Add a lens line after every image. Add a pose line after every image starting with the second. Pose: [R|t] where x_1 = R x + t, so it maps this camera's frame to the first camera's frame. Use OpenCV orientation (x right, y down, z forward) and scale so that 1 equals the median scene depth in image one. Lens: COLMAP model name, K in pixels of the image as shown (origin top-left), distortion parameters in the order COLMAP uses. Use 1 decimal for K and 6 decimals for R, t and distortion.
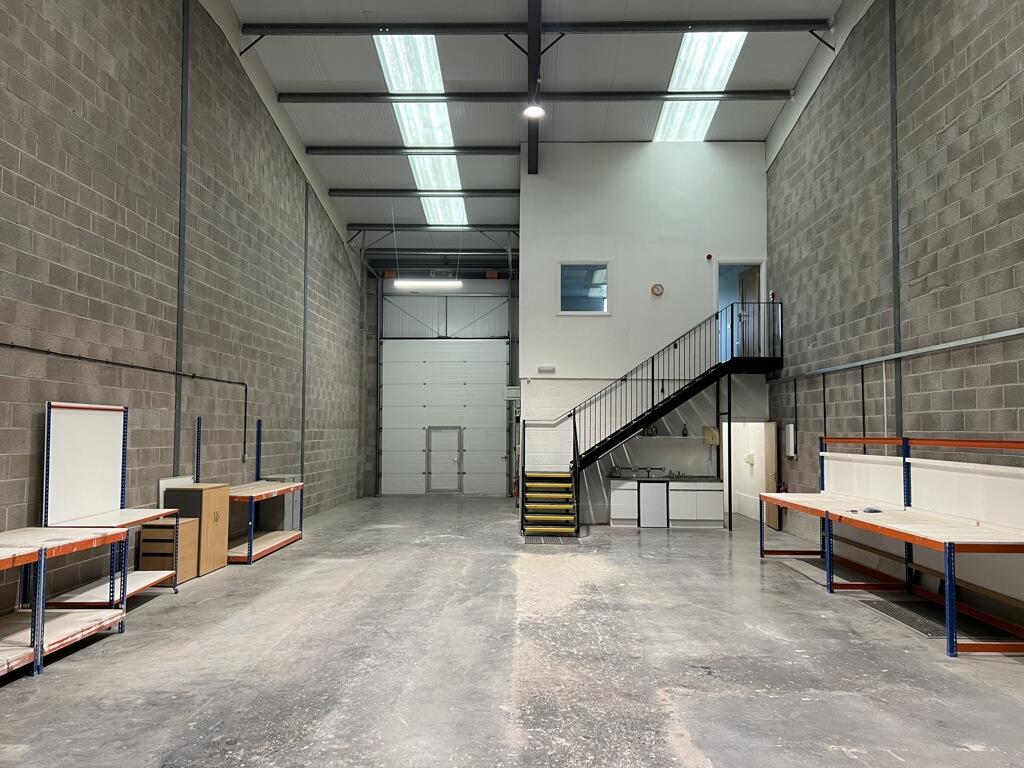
lens RADIAL K [[777.7, 0, 512.0], [0, 777.7, 384.0], [0, 0, 1]] dist [0.067285, -0.067634]
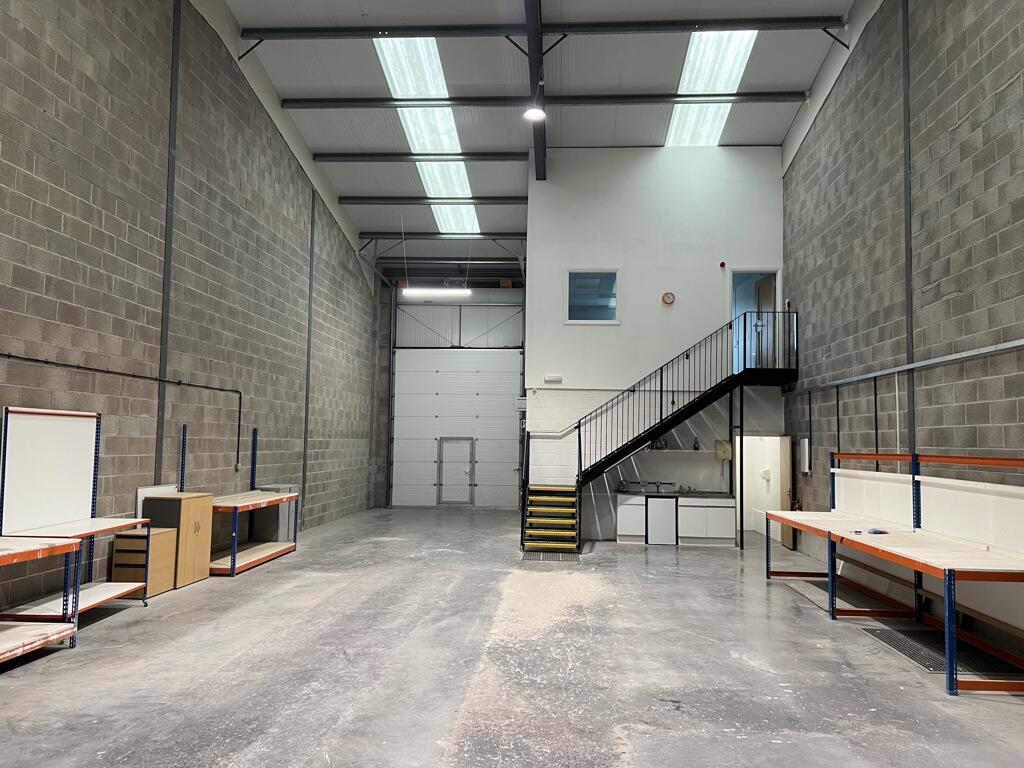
lens RADIAL K [[777.7, 0, 512.0], [0, 777.7, 384.0], [0, 0, 1]] dist [0.067285, -0.067634]
pose [[0.999046, 0.007764, -0.042983, 0.051705], [-0.008423, 0.999849, -0.015178, 0.002693], [0.042859, 0.015526, 0.998960, 0.037153]]
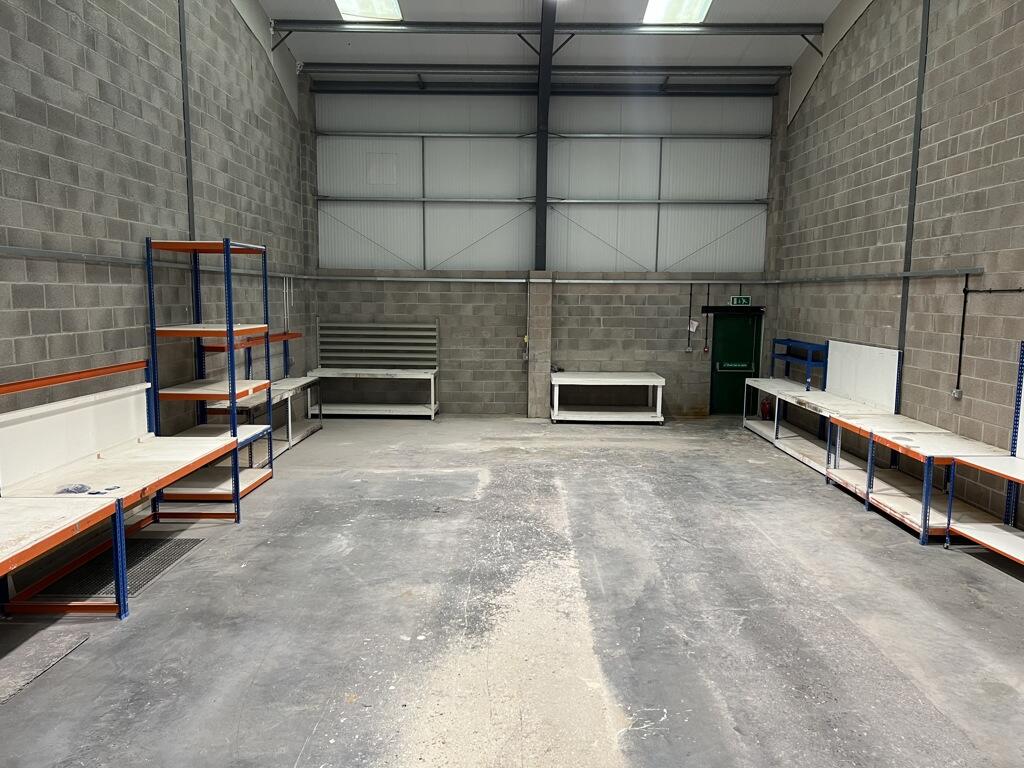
lens RADIAL K [[777.7, 0, 512.0], [0, 777.7, 384.0], [0, 0, 1]] dist [0.067285, -0.067634]
pose [[-0.999887, -0.012148, -0.008828, 0.067479], [-0.012605, 0.998476, 0.053728, 0.021894], [0.008162, 0.053833, -0.998517, 1.378215]]
